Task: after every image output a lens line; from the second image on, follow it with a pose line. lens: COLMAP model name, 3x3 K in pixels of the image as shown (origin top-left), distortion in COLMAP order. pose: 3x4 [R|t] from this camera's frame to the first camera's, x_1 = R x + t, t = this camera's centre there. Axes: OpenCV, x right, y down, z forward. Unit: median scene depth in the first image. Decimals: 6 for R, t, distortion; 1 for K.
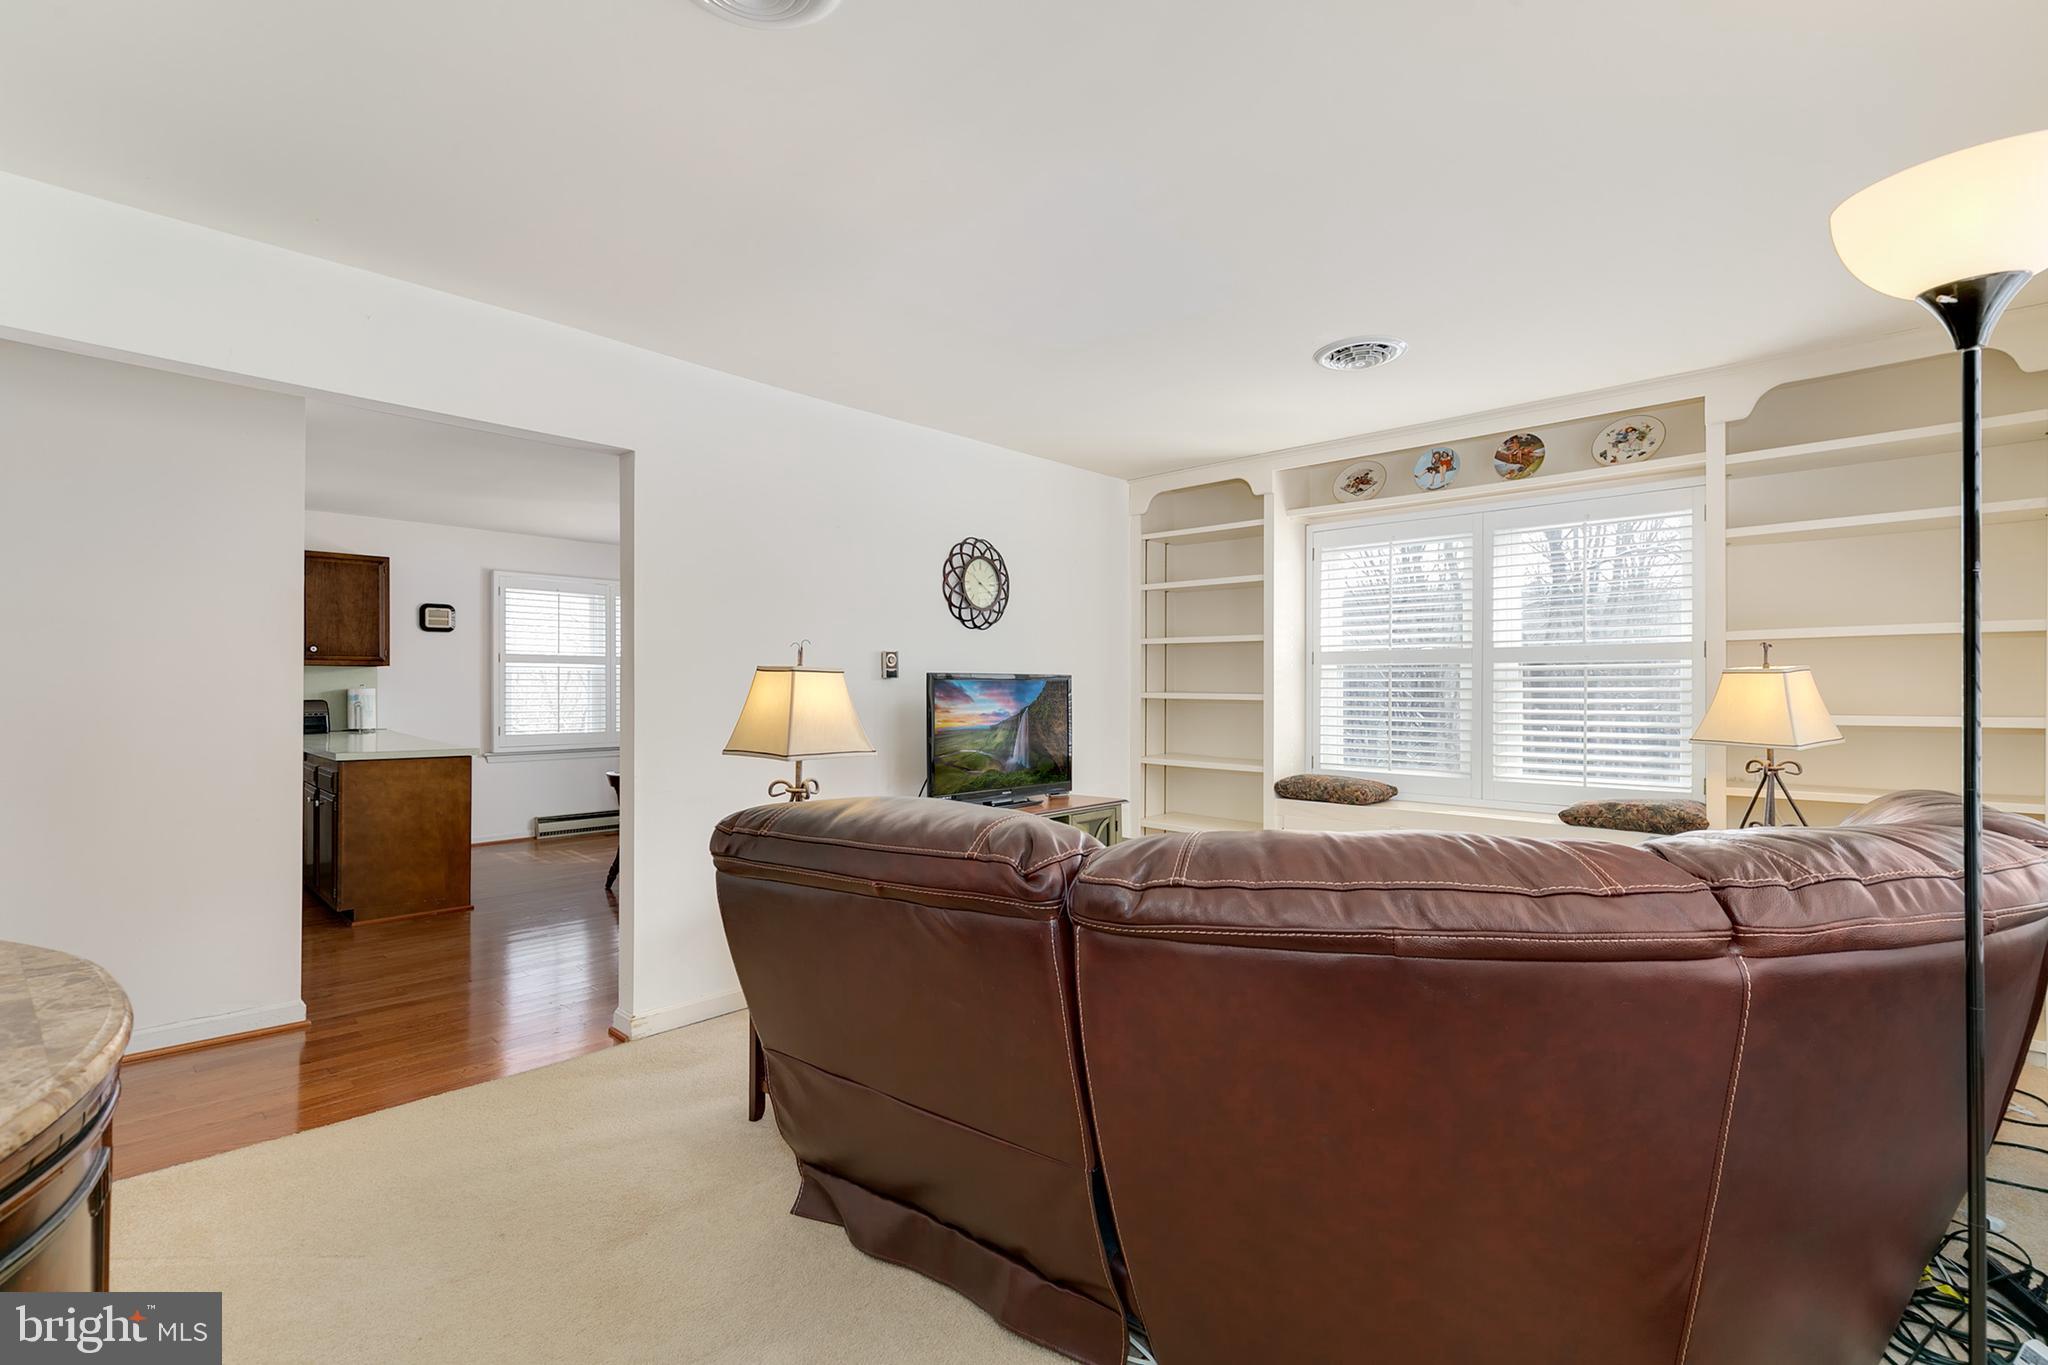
lens RADIAL K [[924.9, 0, 1019.3], [0, 924.9, 699.6], [0, 0, 1]] dist [0.006461, -0.000287]
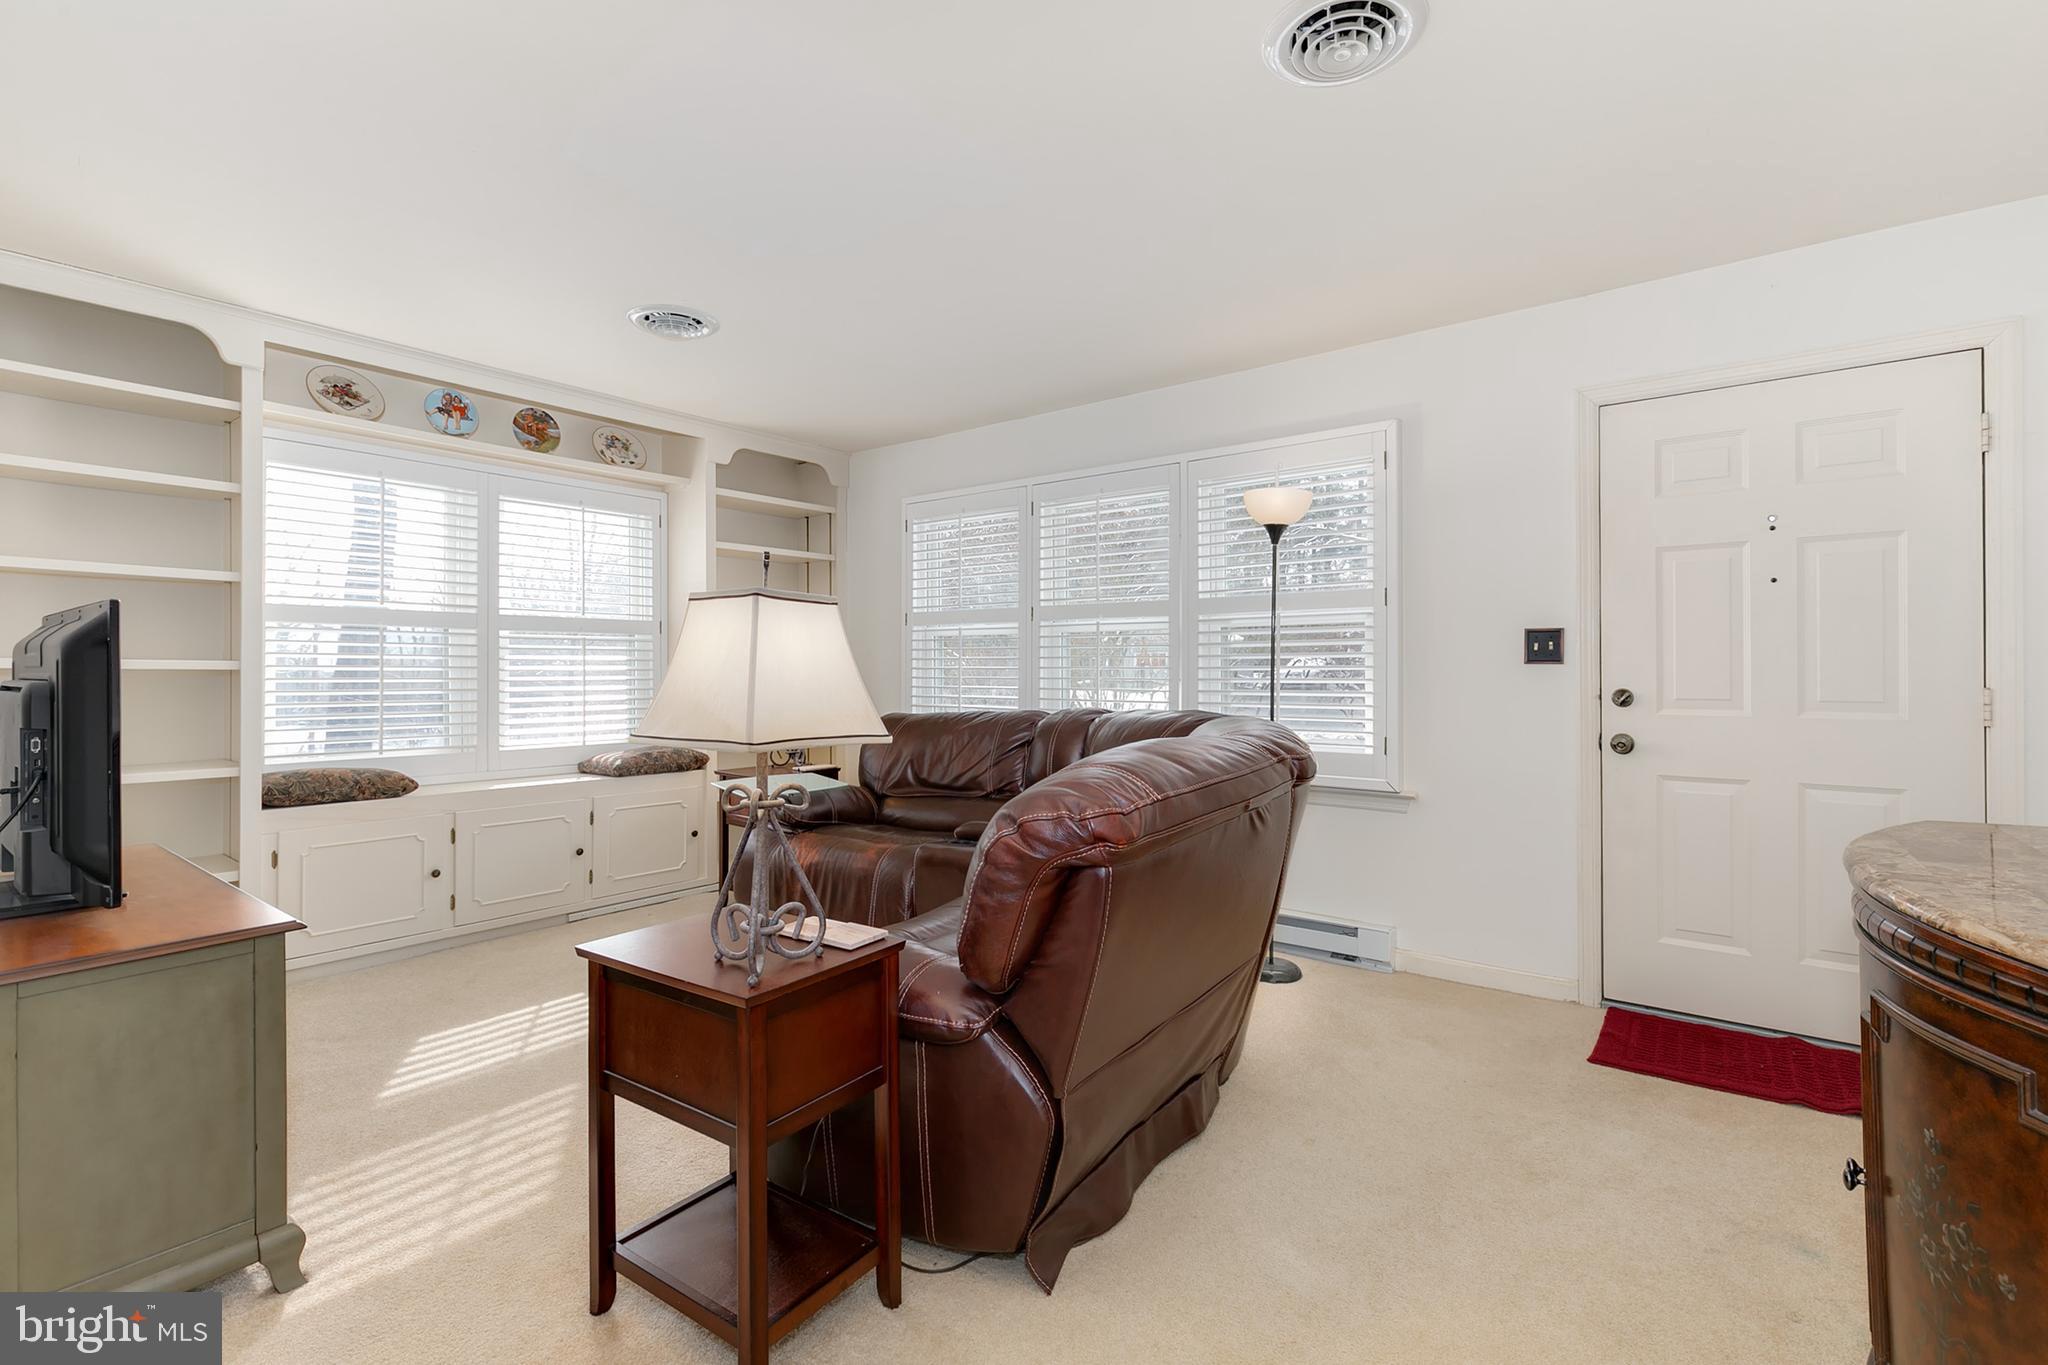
lens RADIAL K [[924.9, 0, 1026.5], [0, 924.9, 669.2], [0, 0, 1]] dist [0.006461, -0.000287]
pose [[-0.100634, 0.001583, 0.994922, -0.519480], [0.017309, 0.999850, 0.000160, 0.011315], [-0.994773, 0.017237, -0.100646, 0.550414]]
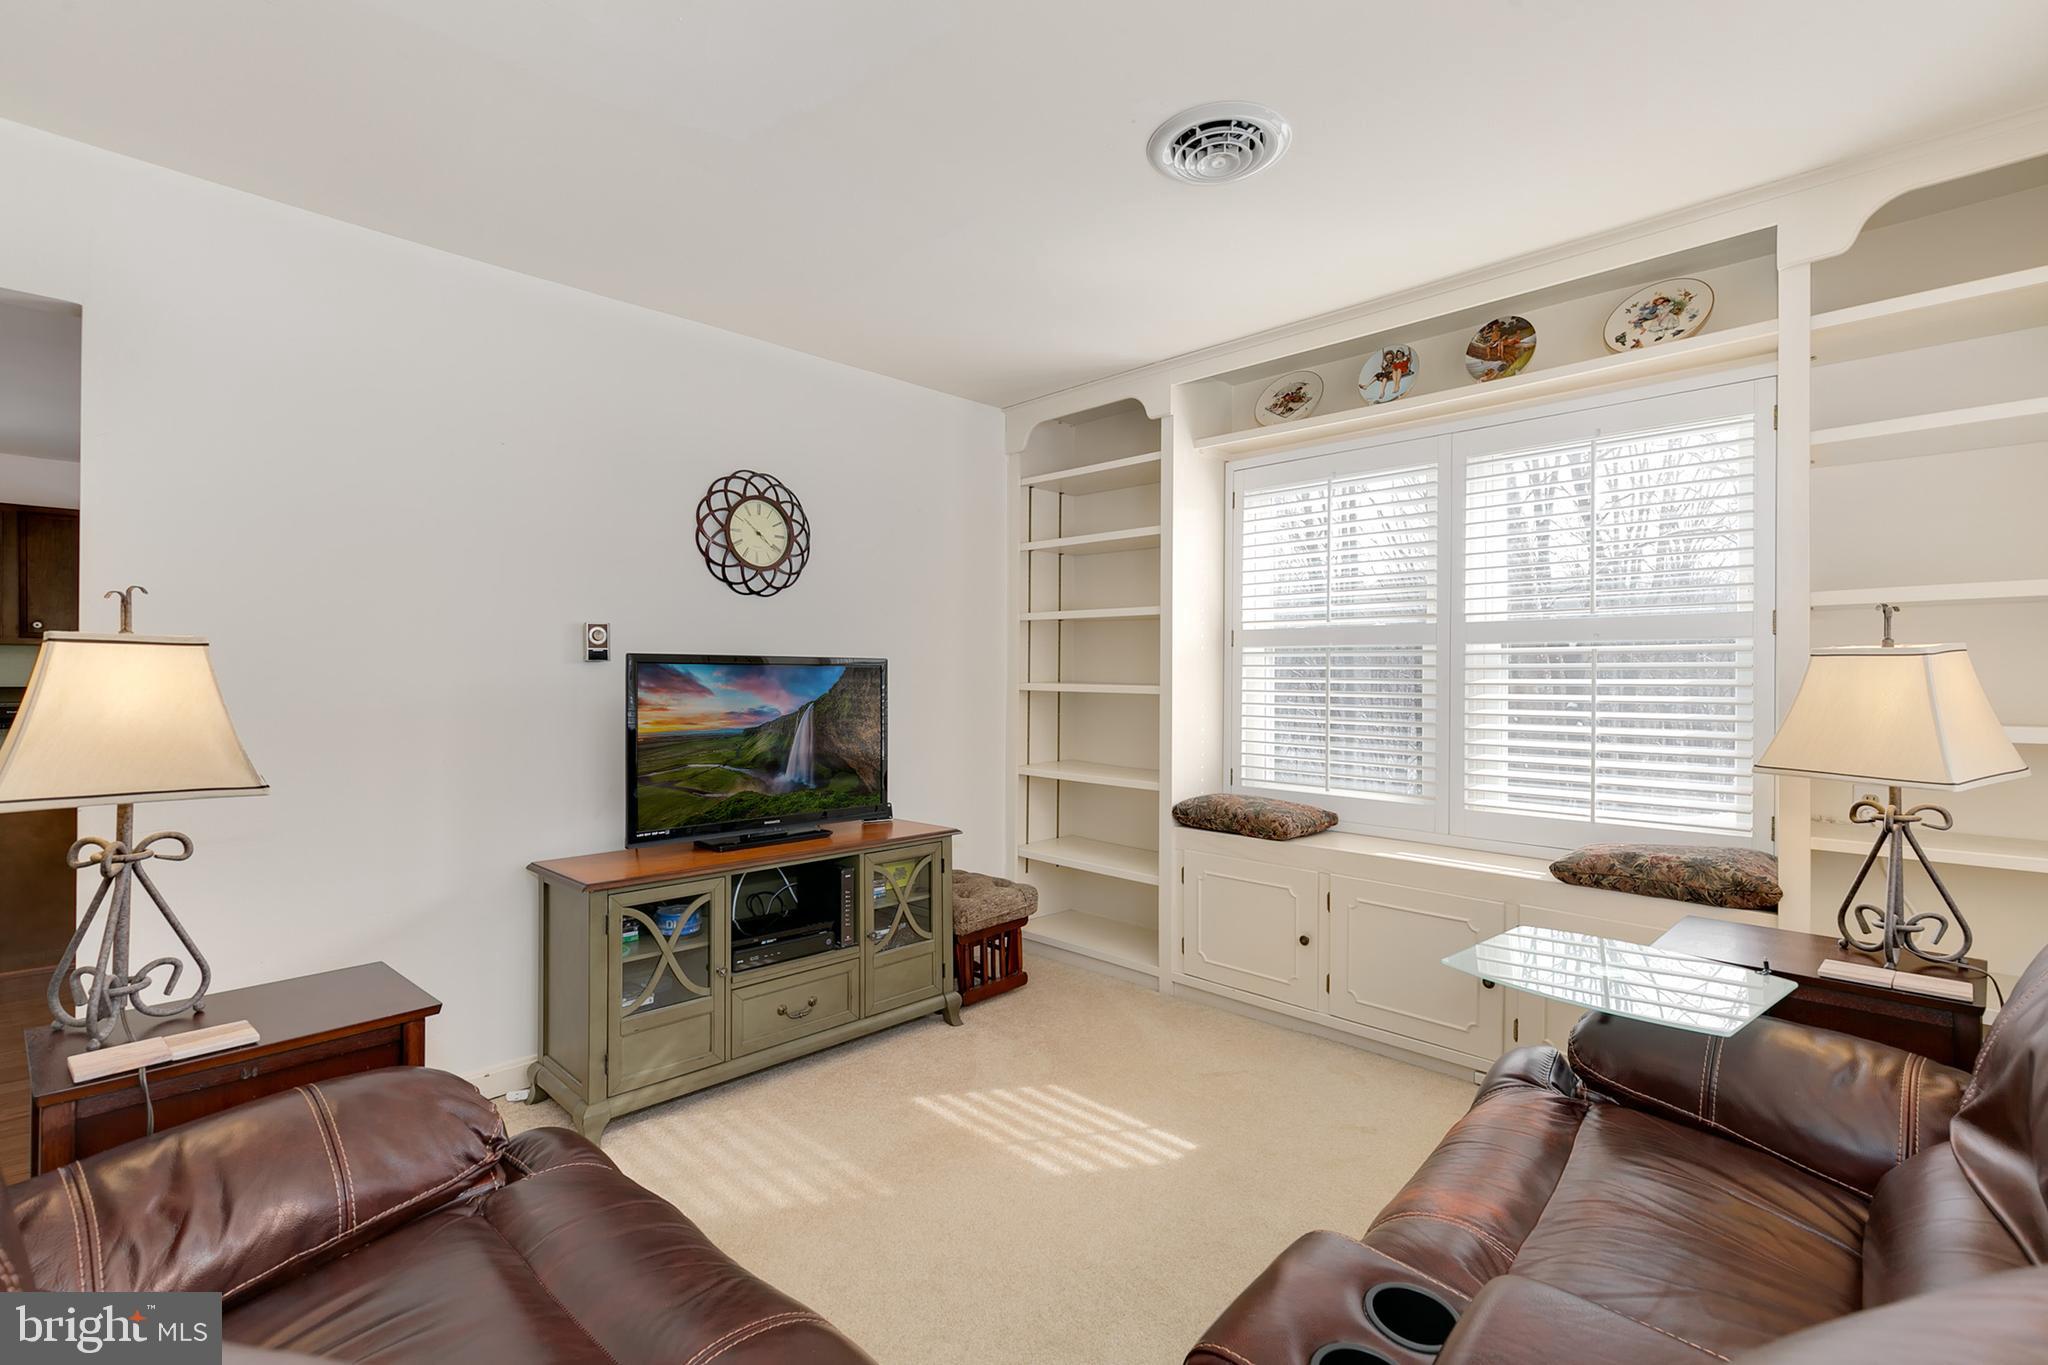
lens RADIAL K [[924.9, 0, 1020.9], [0, 924.9, 685.4], [0, 0, 1]] dist [0.006461, -0.000287]
pose [[0.999504, 0.005030, -0.031094, 0.193391], [-0.005142, 0.999981, -0.003531, -0.003470], [0.031076, 0.003689, 0.999510, 0.279215]]
